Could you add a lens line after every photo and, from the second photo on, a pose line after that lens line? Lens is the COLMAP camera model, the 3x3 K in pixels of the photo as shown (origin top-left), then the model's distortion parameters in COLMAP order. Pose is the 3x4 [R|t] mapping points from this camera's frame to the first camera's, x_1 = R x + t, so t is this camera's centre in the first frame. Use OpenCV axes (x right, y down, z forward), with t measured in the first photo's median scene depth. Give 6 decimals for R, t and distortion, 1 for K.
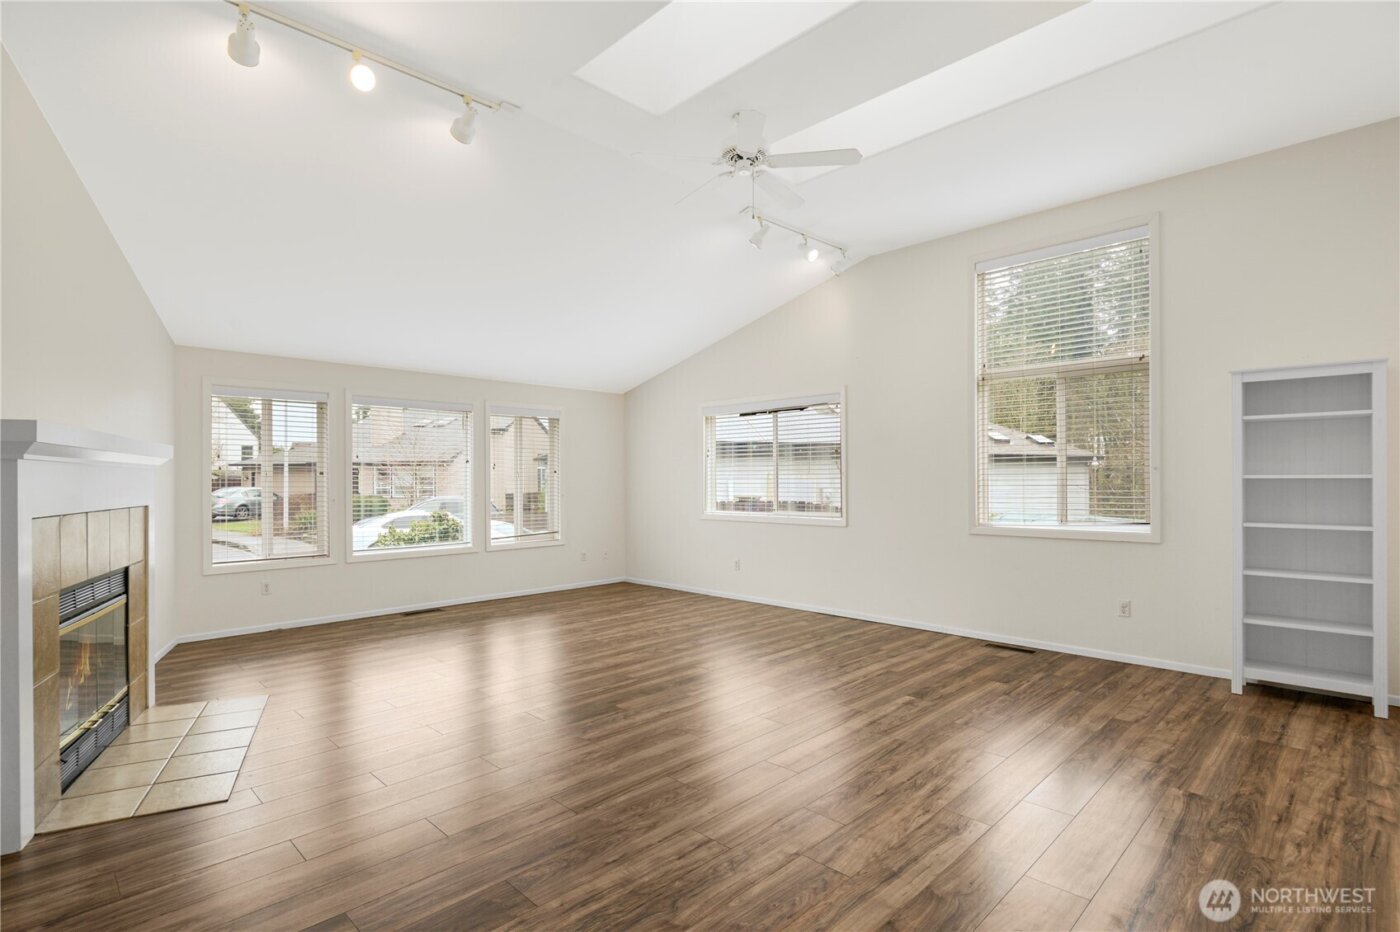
lens RADIAL K [[681.6, 0, 718.2], [0, 681.6, 457.4], [0, 0, 1]] dist [-0.009870, 0.002559]
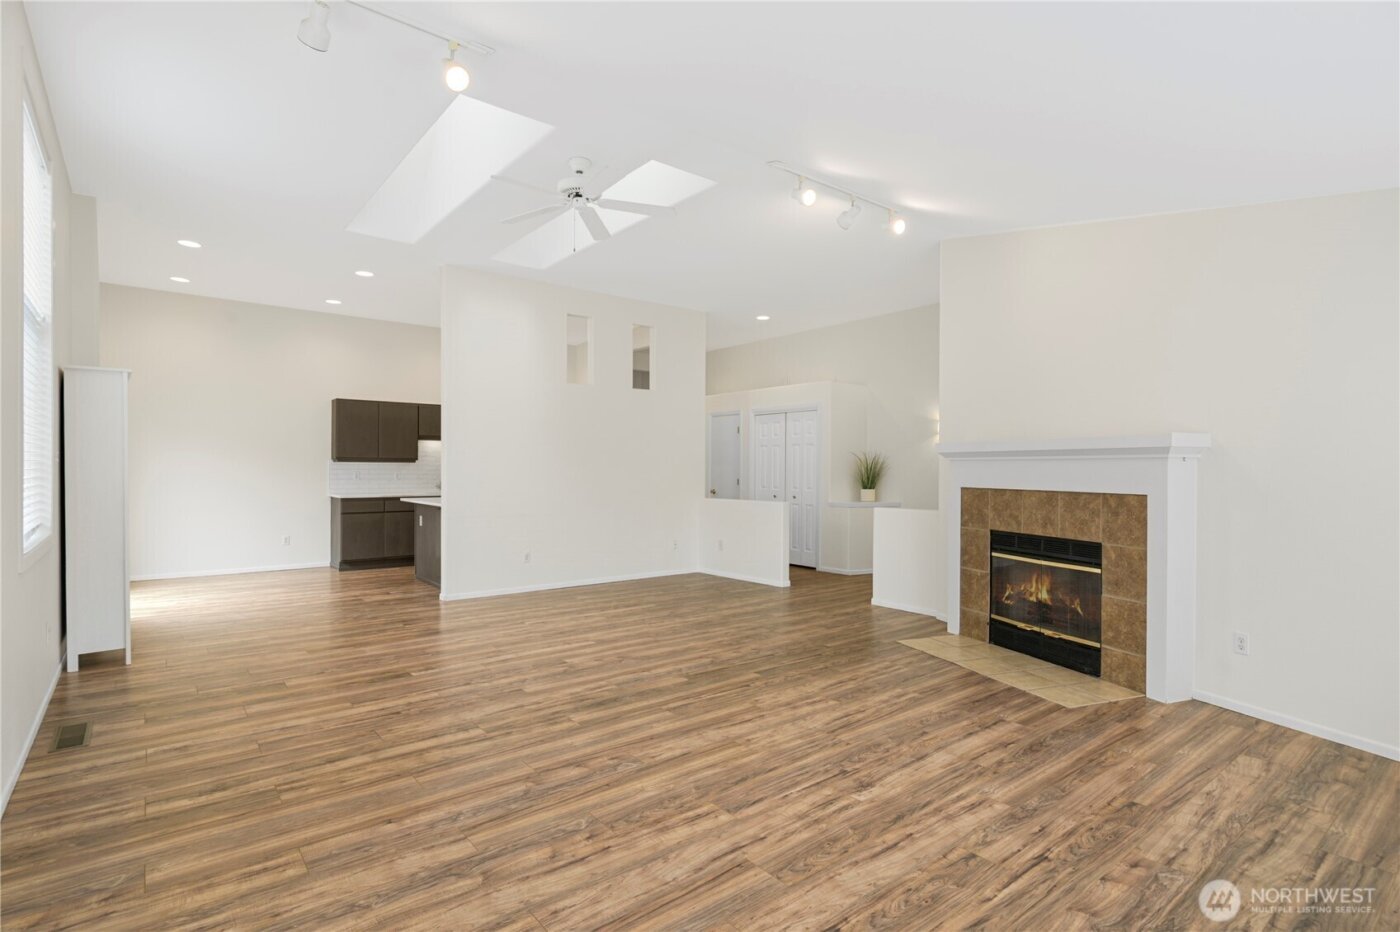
lens RADIAL K [[702.5, 0, 699.7], [0, 702.5, 465.6], [0, 0, 1]] dist [0.002358, 0.001032]
pose [[-0.990644, -0.006567, 0.136315, -0.302866], [-0.011552, 0.999292, -0.035808, 0.060940], [-0.135983, -0.037047, -0.990018, 2.011996]]
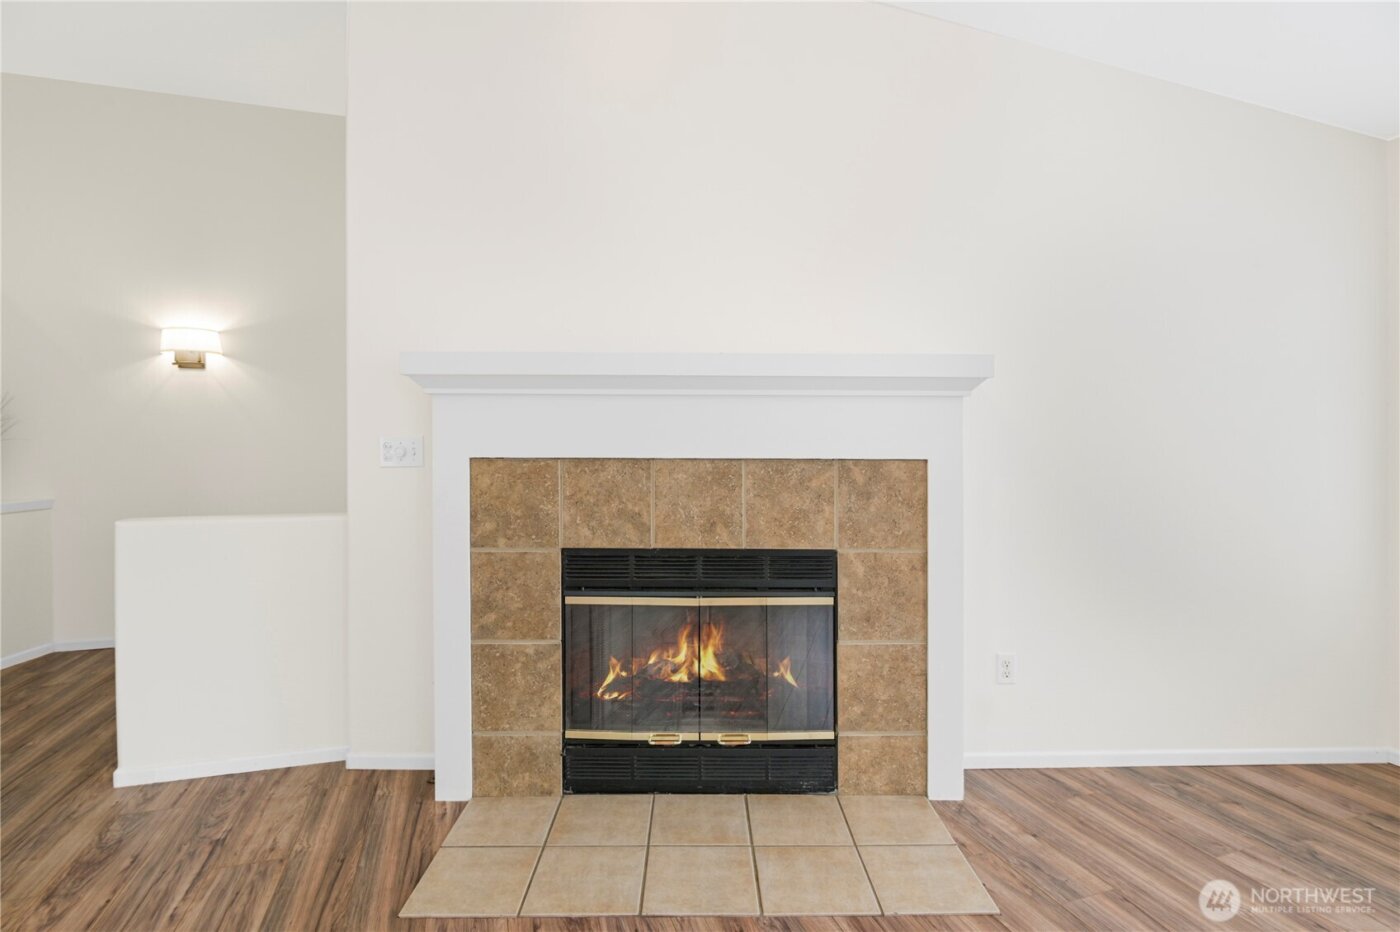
lens RADIAL K [[681.6, 0, 710.2], [0, 681.6, 453.5], [0, 0, 1]] dist [-0.009870, 0.002559]
pose [[-0.463801, 0.008979, -0.885894, -0.208386], [0.026738, 0.999635, -0.003866, 0.052037], [0.885536, -0.025480, -0.463872, 1.040455]]
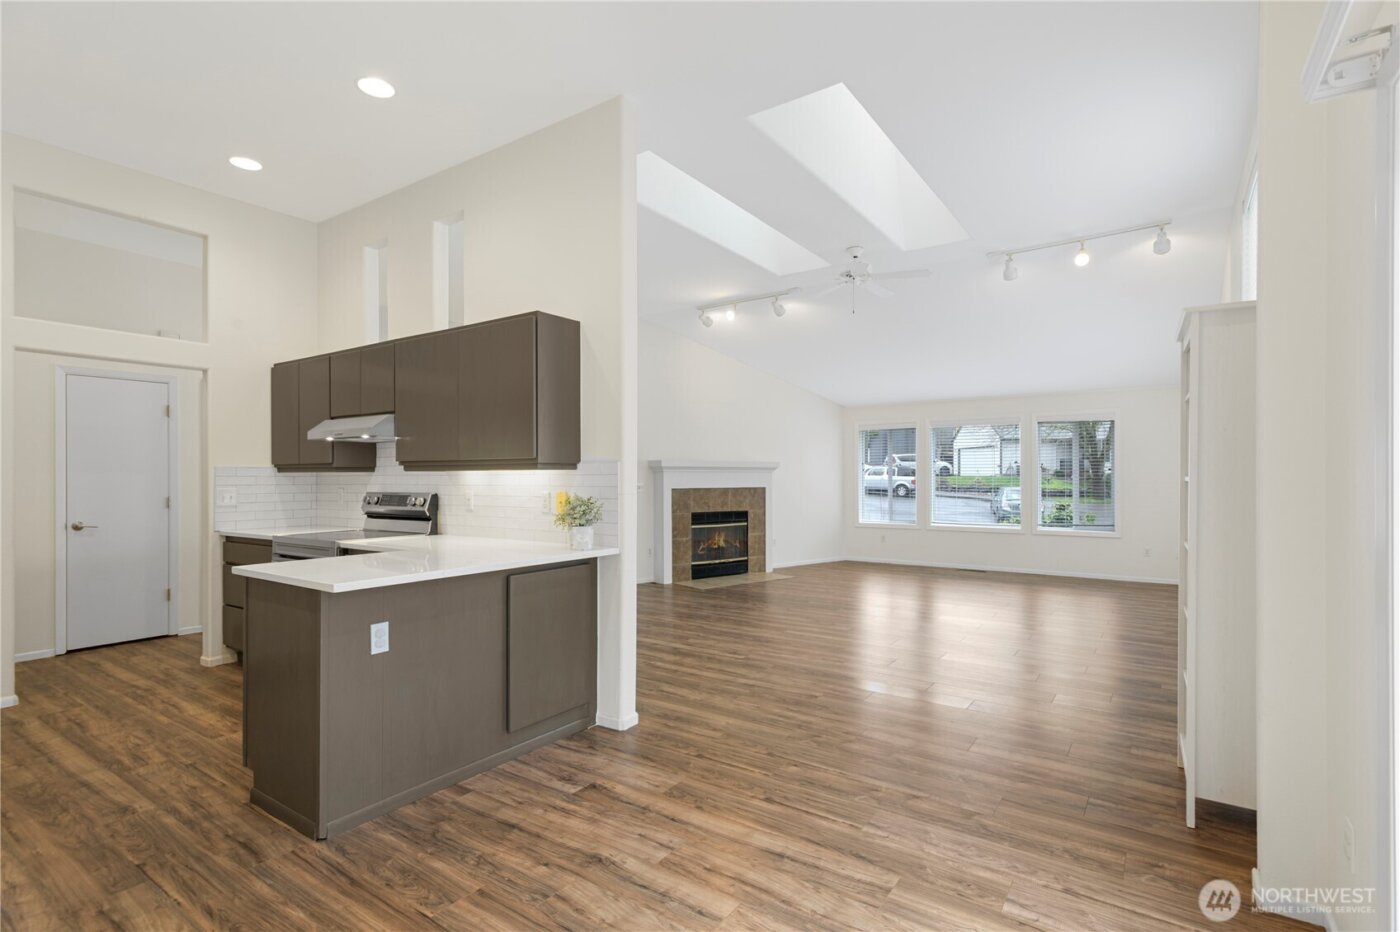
lens RADIAL K [[681.6, 0, 707.4], [0, 681.6, 464.6], [0, 0, 1]] dist [-0.009870, 0.002559]
pose [[0.164002, -0.019480, -0.986268, 1.437857], [0.034172, 0.999317, -0.014055, 0.008377], [0.985868, -0.031398, 0.164556, 0.370852]]
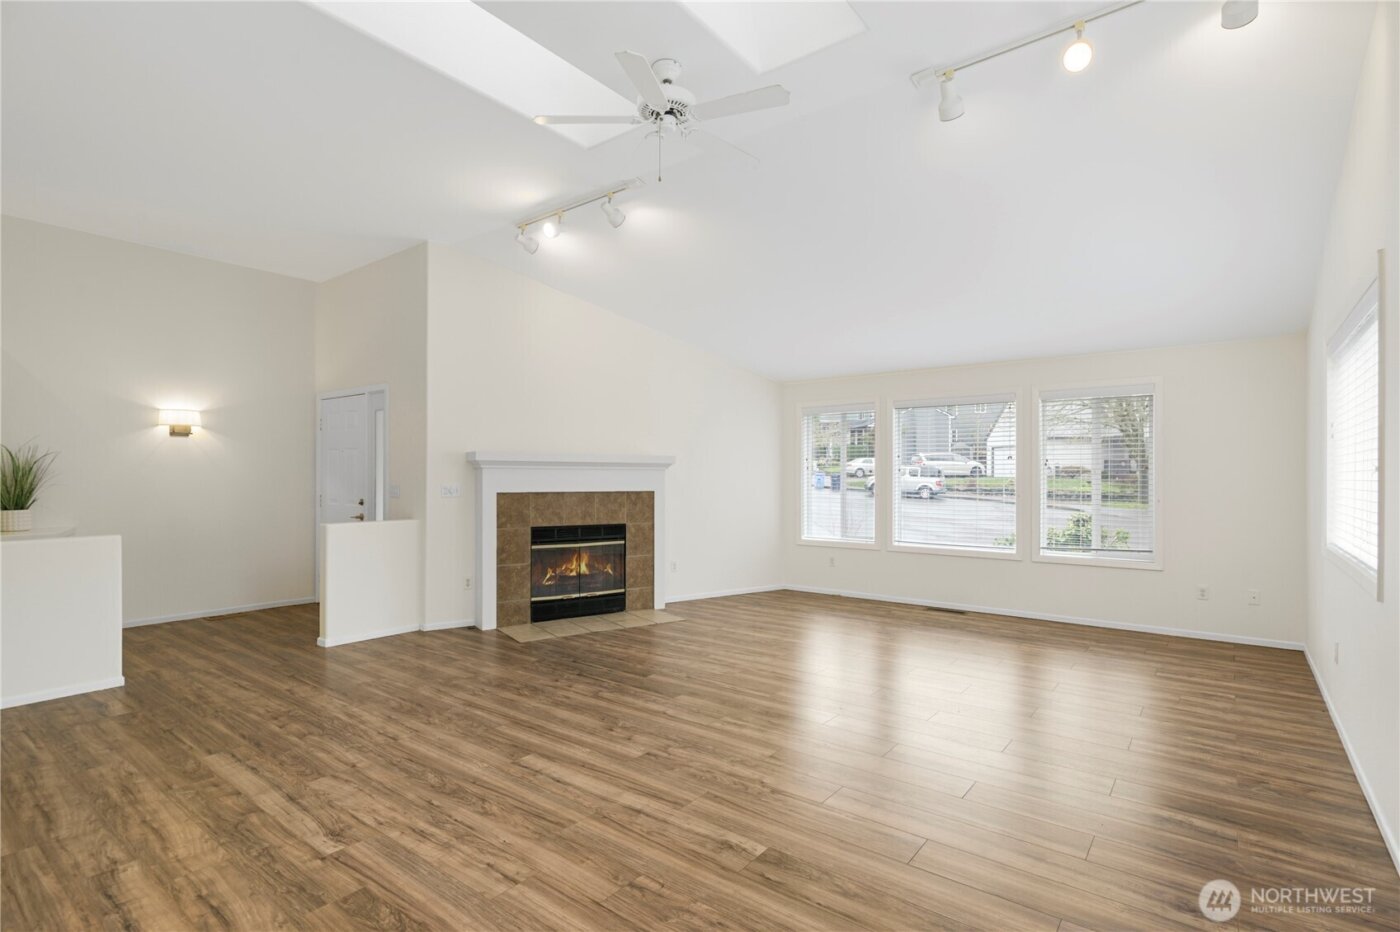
lens RADIAL K [[681.6, 0, 707.2], [0, 681.6, 461.0], [0, 0, 1]] dist [-0.009870, 0.002559]
pose [[0.108615, -0.025146, -0.993766, 0.860322], [0.031715, 0.999259, -0.021819, 0.026573], [0.993578, -0.029148, 0.109332, 0.887168]]
